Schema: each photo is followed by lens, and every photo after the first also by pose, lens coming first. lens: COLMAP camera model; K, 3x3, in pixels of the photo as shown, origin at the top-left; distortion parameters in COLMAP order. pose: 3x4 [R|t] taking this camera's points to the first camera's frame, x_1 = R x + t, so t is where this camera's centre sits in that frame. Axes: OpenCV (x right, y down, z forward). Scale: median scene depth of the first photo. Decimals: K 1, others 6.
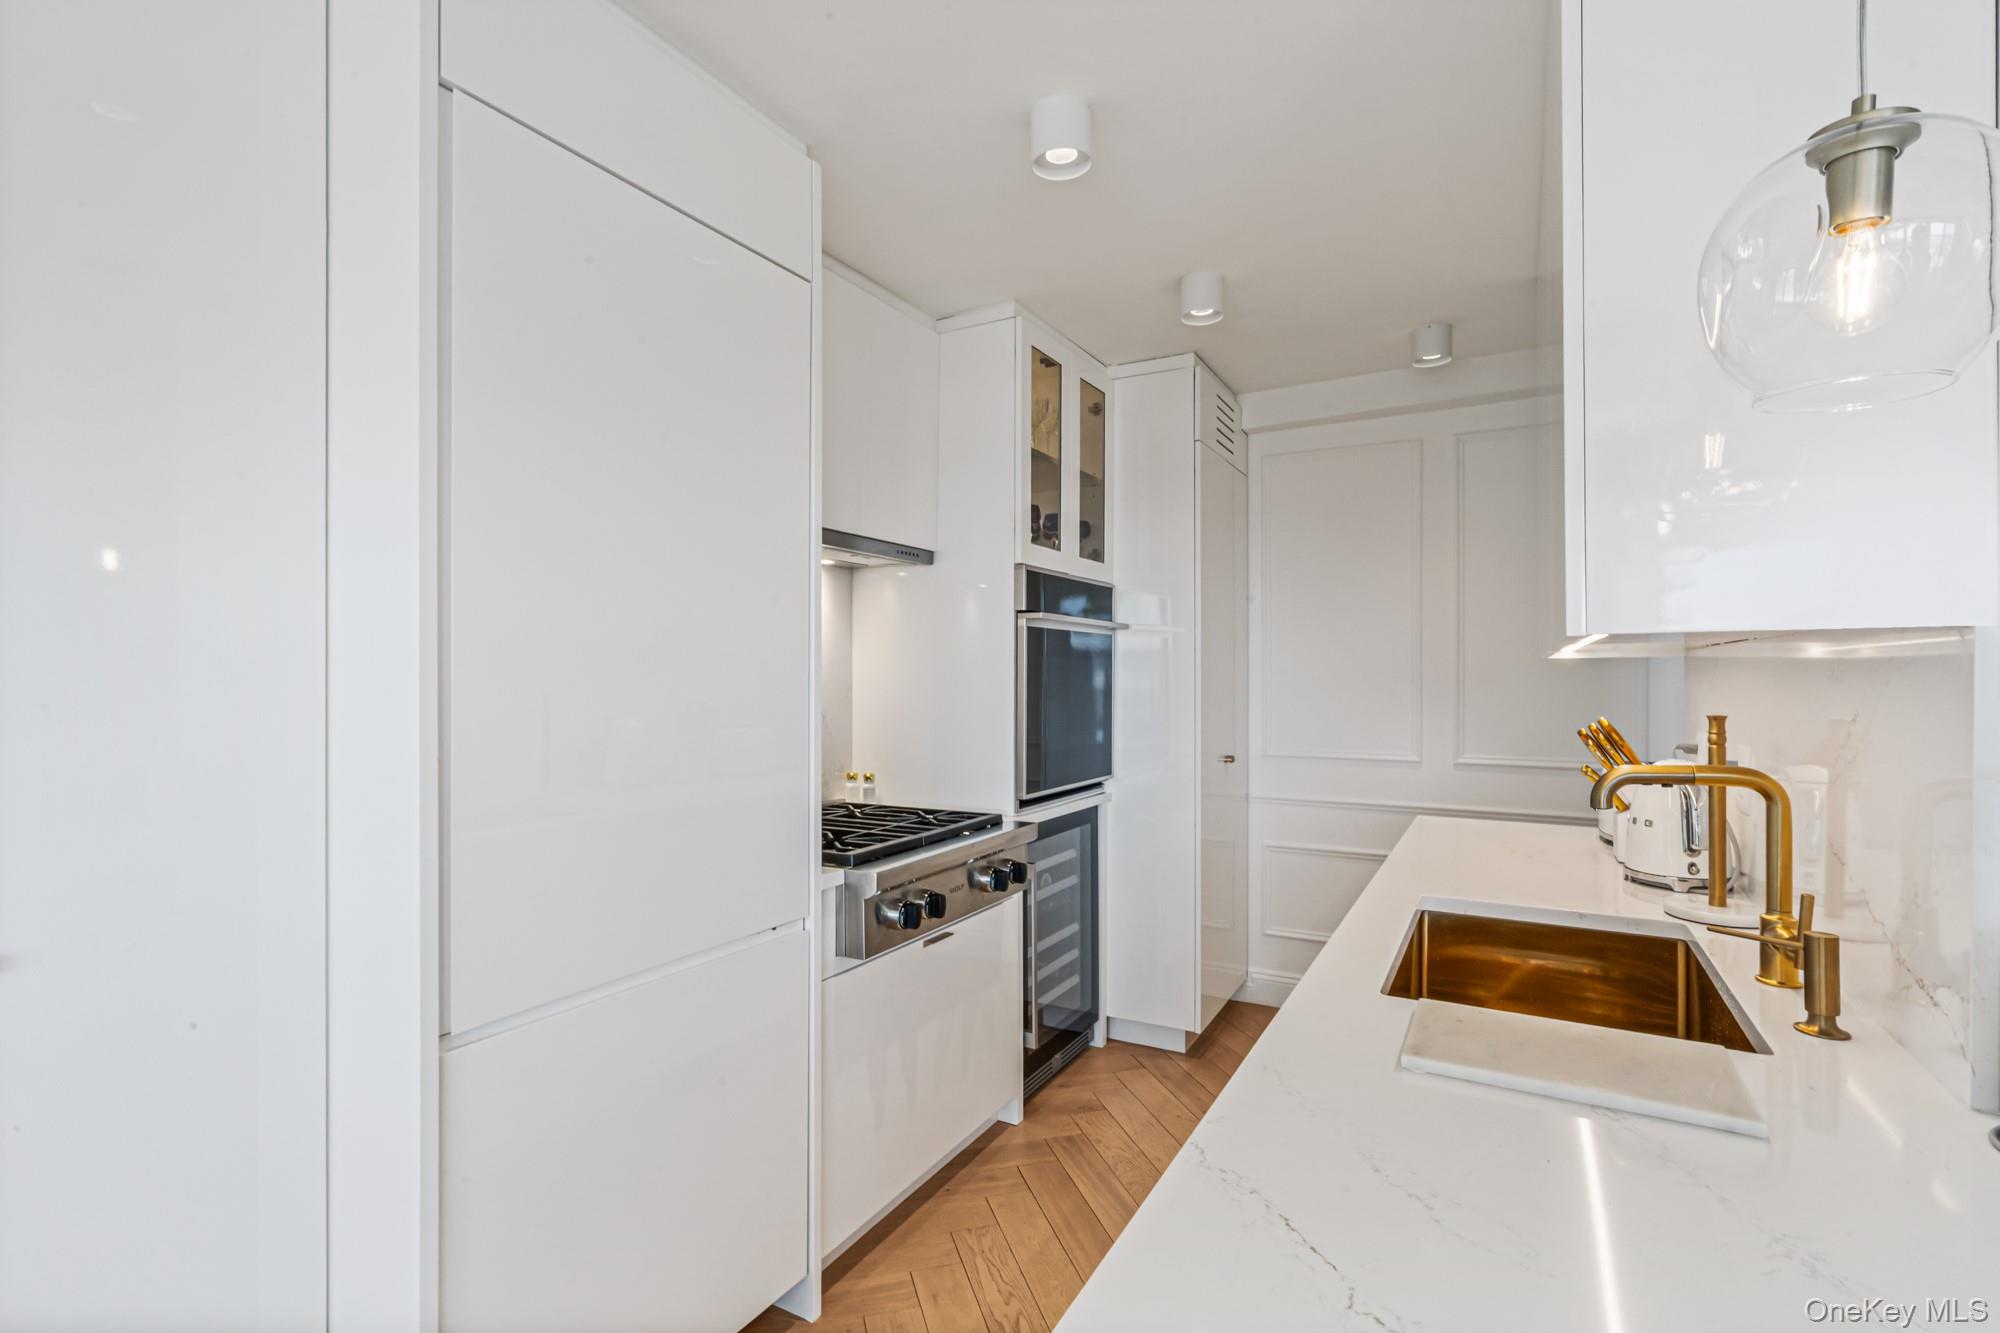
lens RADIAL K [[923.7, 0, 998.5], [0, 923.7, 674.6], [0, 0, 1]] dist [-0.007722, 0.002987]
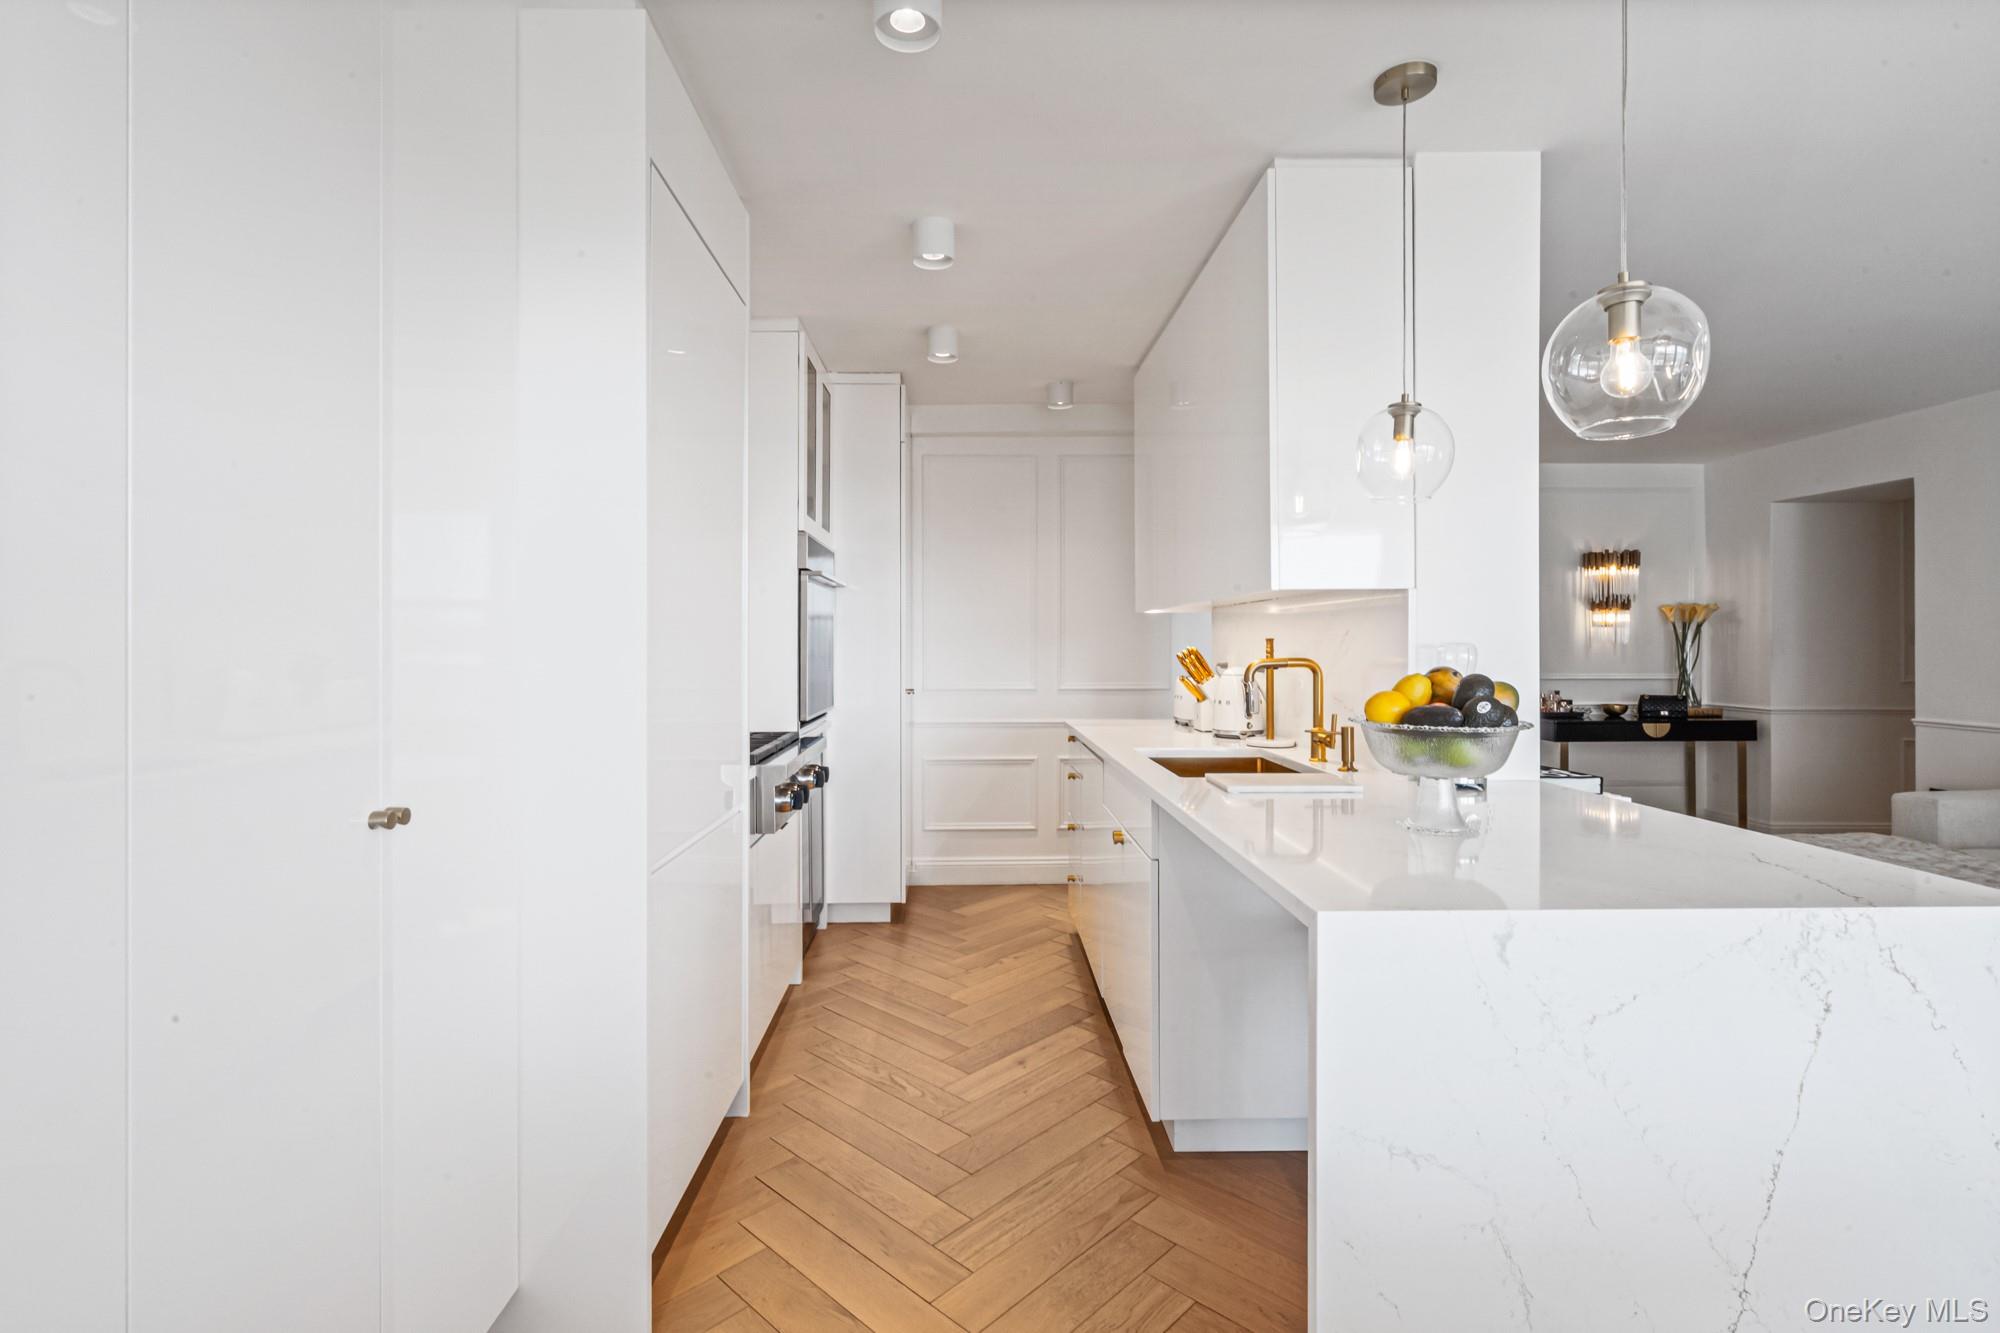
lens RADIAL K [[923.7, 0, 975.3], [0, 923.7, 646.3], [0, 0, 1]] dist [-0.007722, 0.002987]
pose [[0.863531, -0.004999, 0.504271, -0.411338], [0.002799, 0.999983, 0.005121, 0.029422], [-0.504288, -0.003010, 0.863530, -0.193813]]
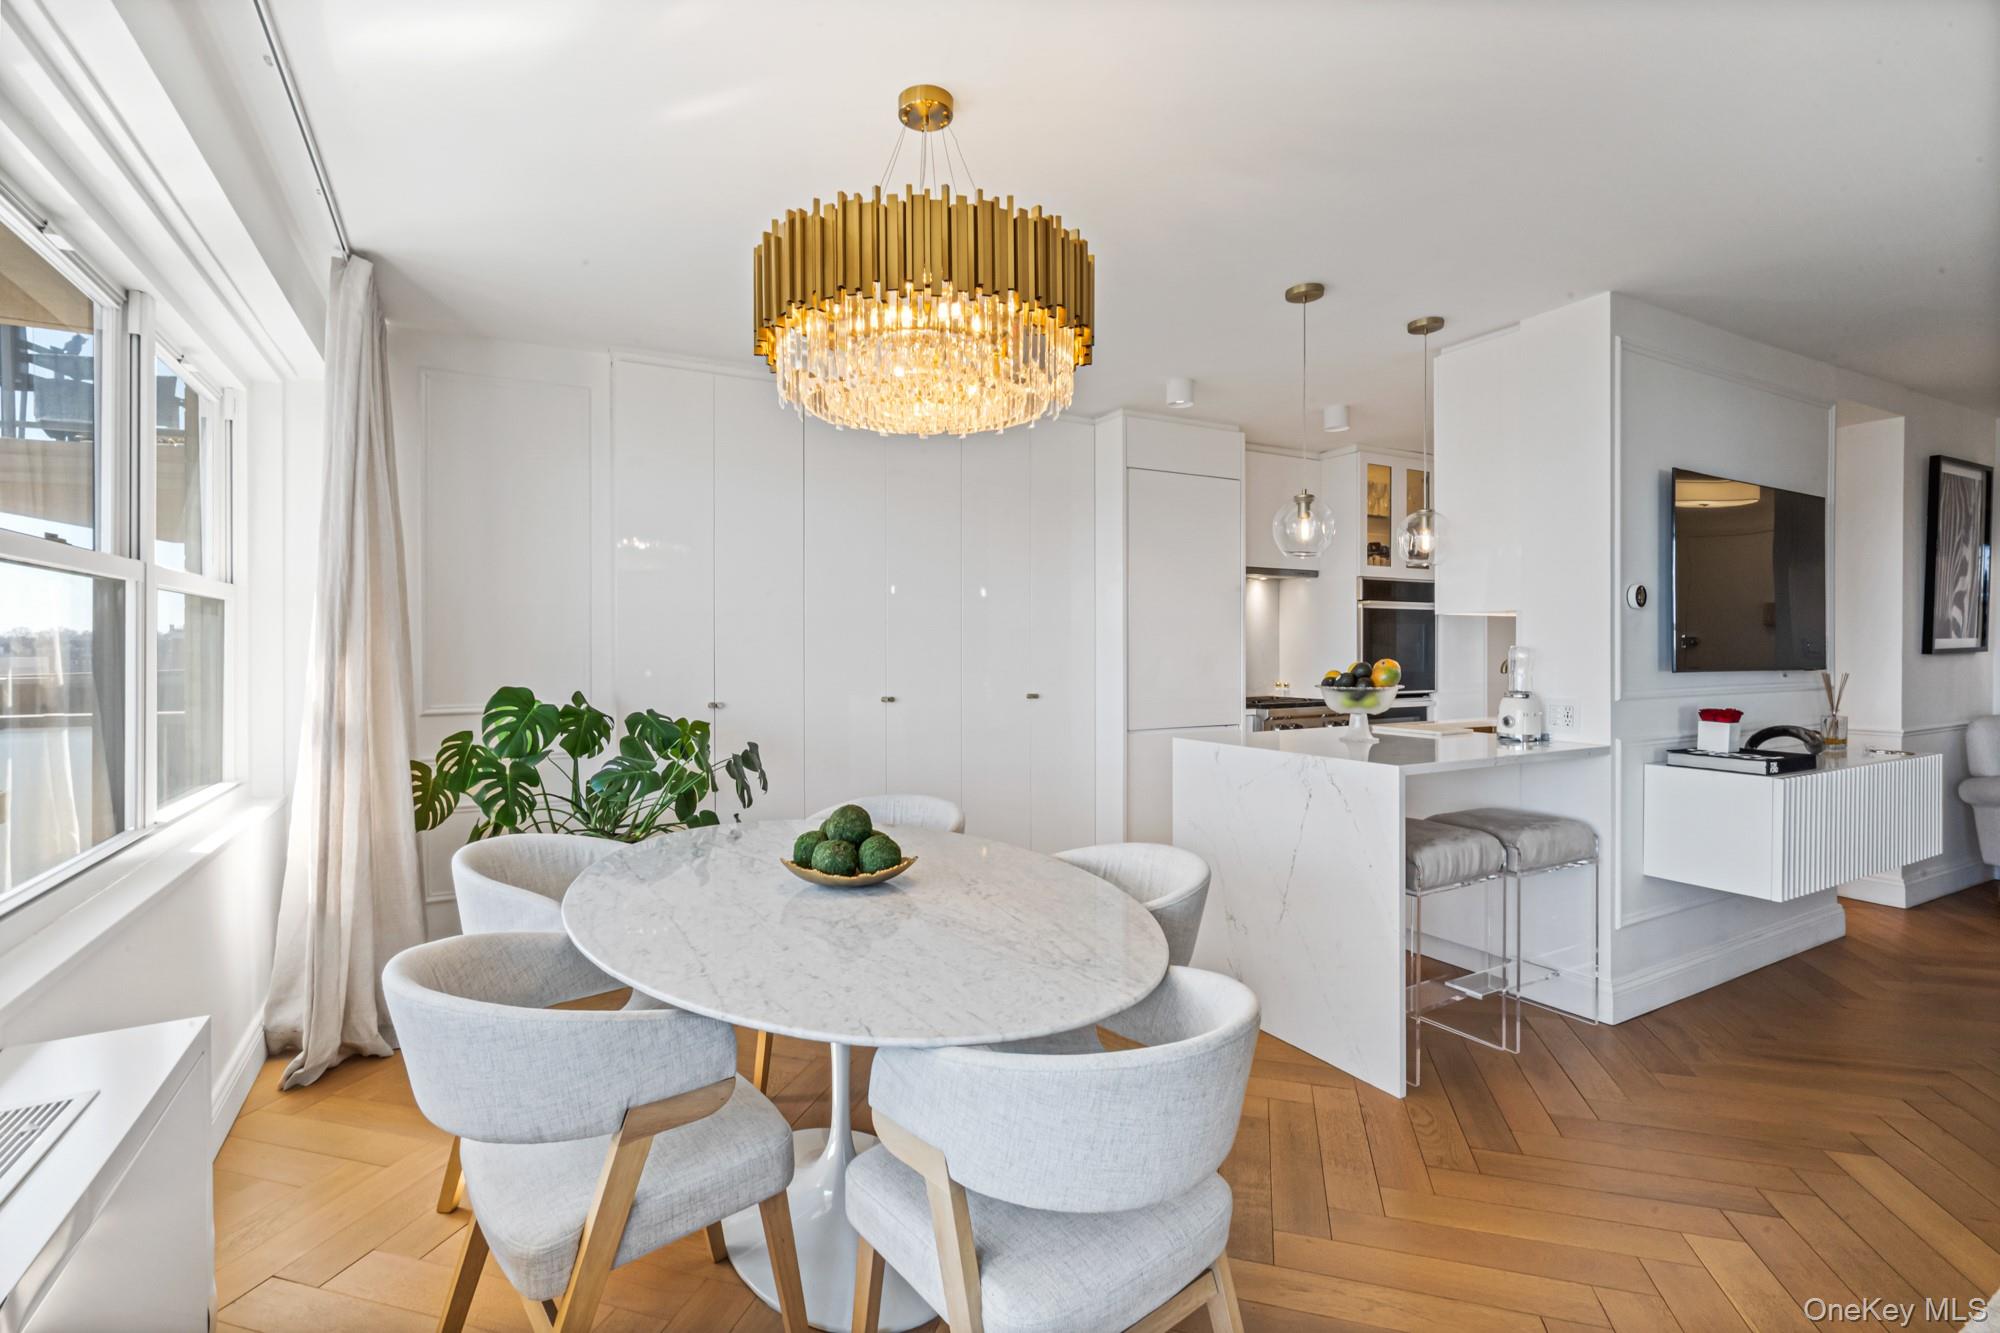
lens RADIAL K [[923.7, 0, 969.5], [0, 923.7, 652.0], [0, 0, 1]] dist [-0.007722, 0.002987]
pose [[0.841332, -0.000366, -0.540518, 0.390259], [0.003090, 0.999987, 0.004133, 0.032052], [0.540509, -0.005148, 0.841322, -1.125605]]
